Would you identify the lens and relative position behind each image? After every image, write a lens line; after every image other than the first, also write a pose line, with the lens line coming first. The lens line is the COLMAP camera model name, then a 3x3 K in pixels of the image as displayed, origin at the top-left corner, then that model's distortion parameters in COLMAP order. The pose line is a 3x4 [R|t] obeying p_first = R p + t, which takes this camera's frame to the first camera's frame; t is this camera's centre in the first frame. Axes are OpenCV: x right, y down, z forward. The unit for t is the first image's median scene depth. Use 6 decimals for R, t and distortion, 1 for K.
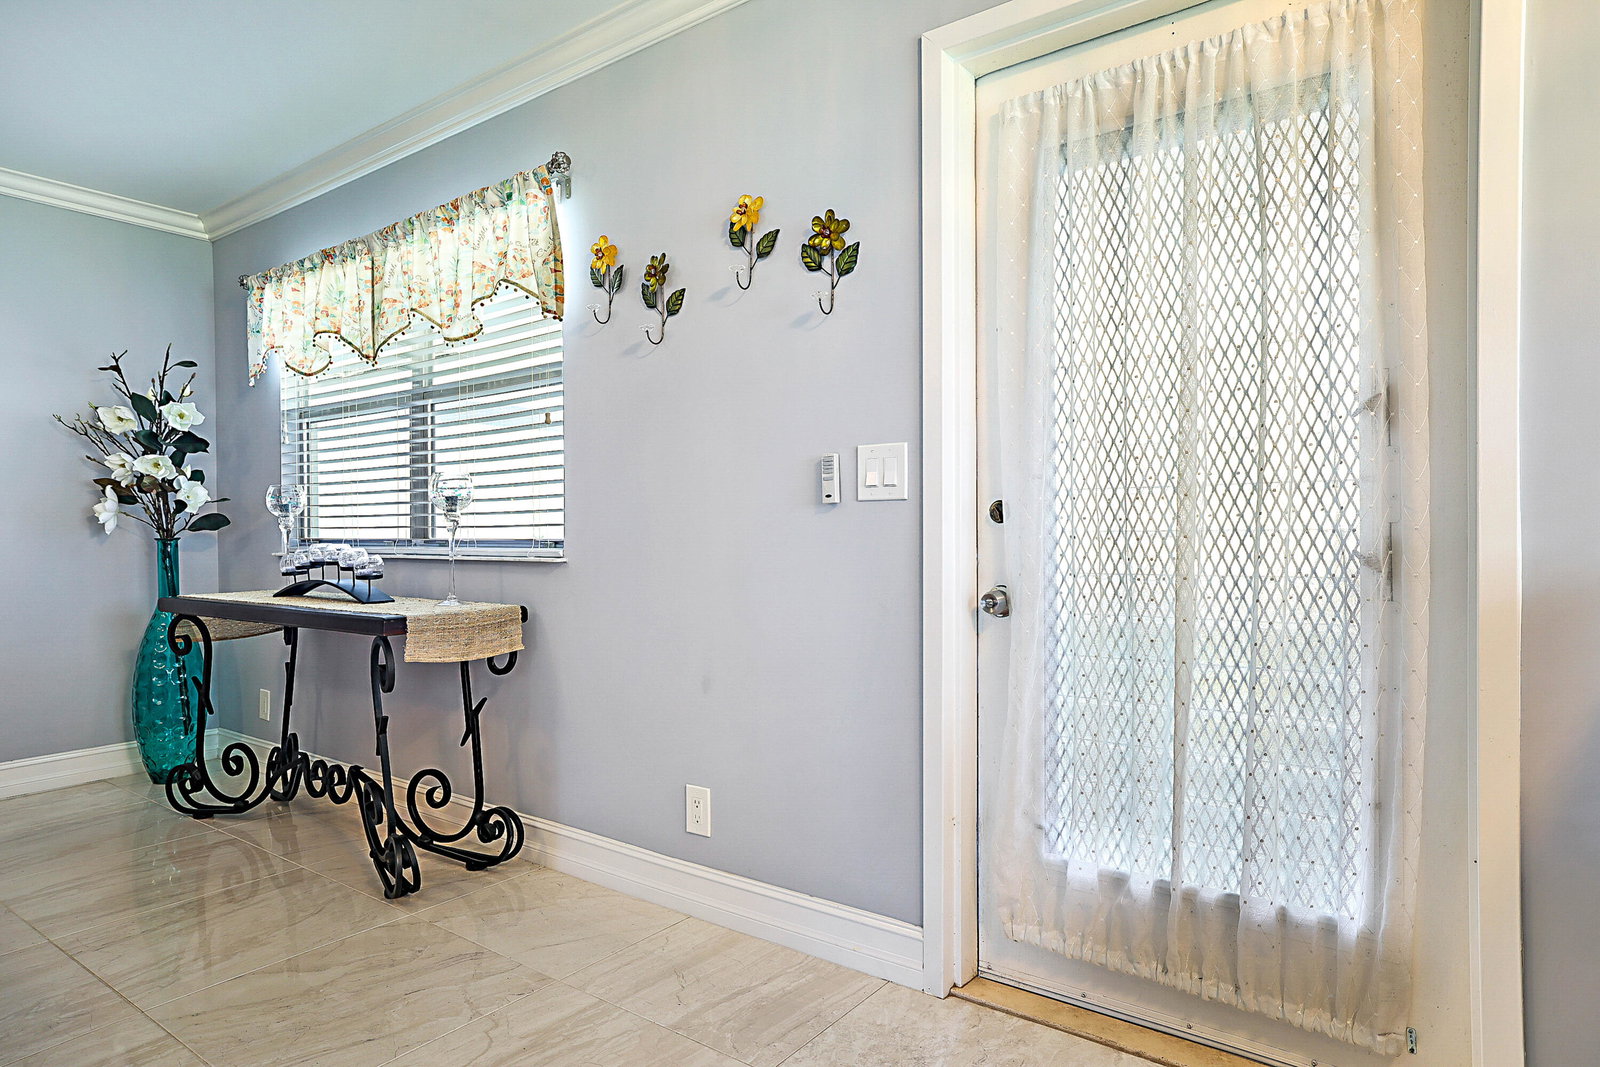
lens RADIAL K [[901.8, 0, 798.4], [0, 901.8, 527.8], [0, 0, 1]] dist [-0.021882, -0.000015]
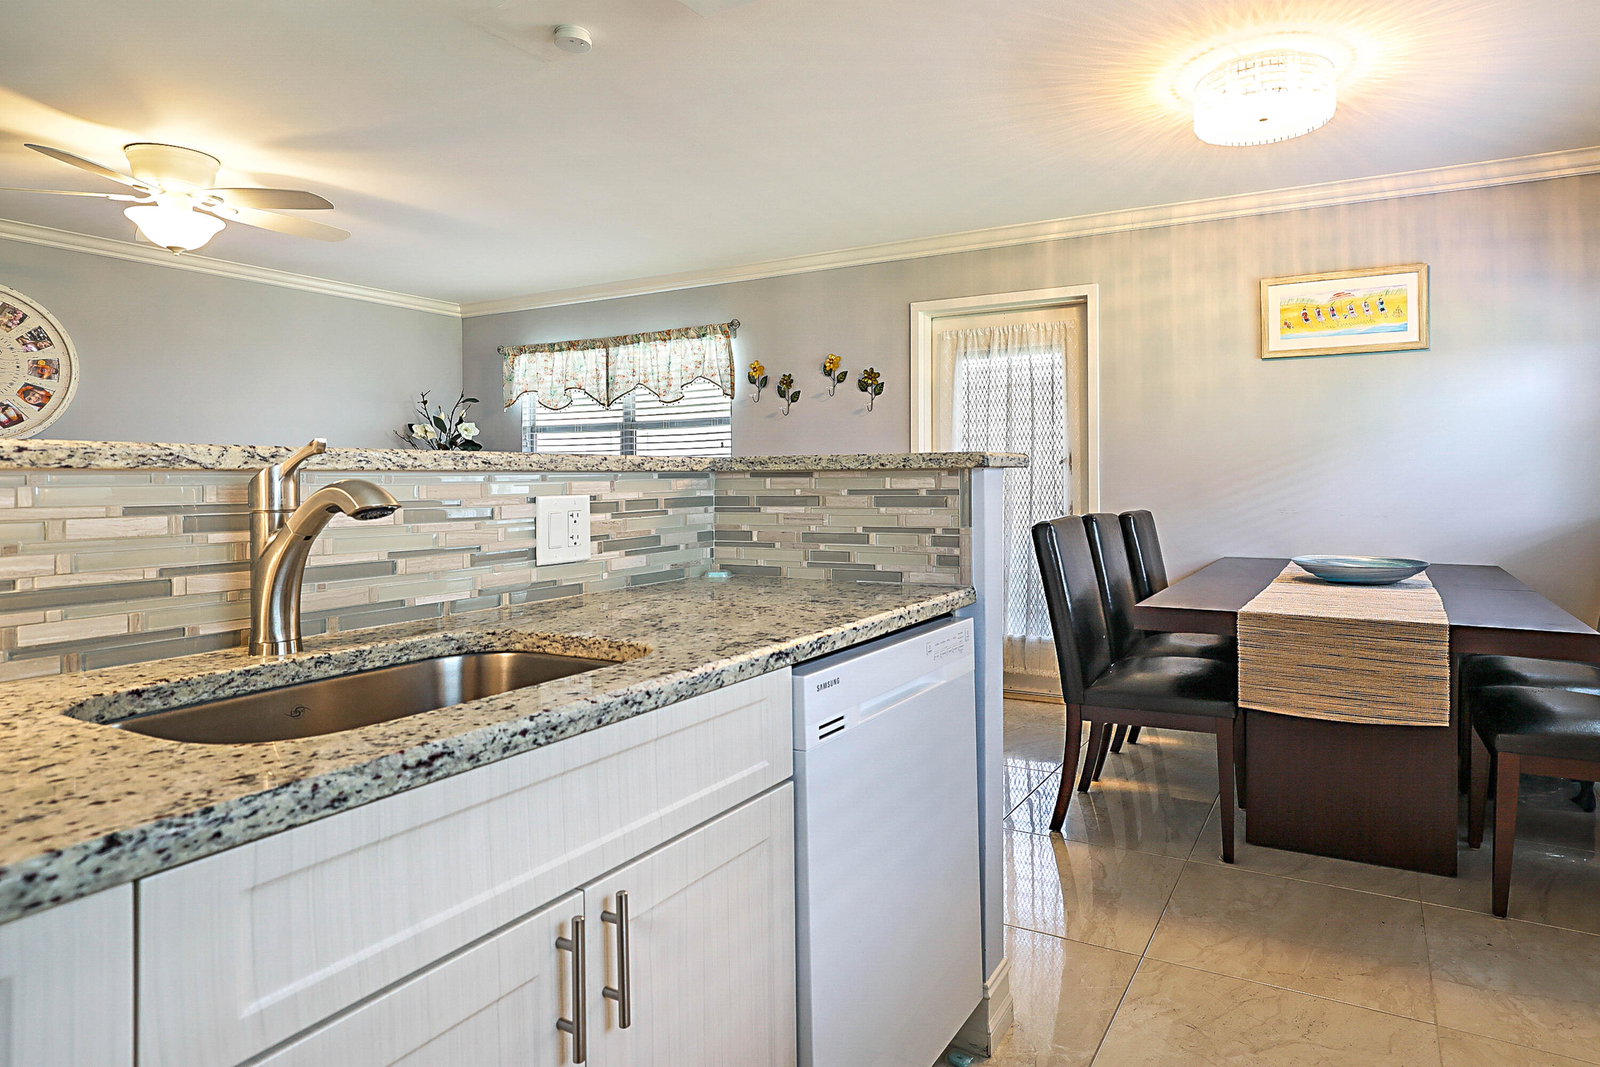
lens RADIAL K [[979.7, 0, 812.0], [0, 979.7, 481.6], [0, 0, 1]] dist [0.032257, 0.000702]
pose [[0.996877, 0.005734, 0.078765, -0.261633], [-0.004833, 0.999921, -0.011621, -0.014303], [-0.078825, 0.011204, 0.996825, -1.274665]]
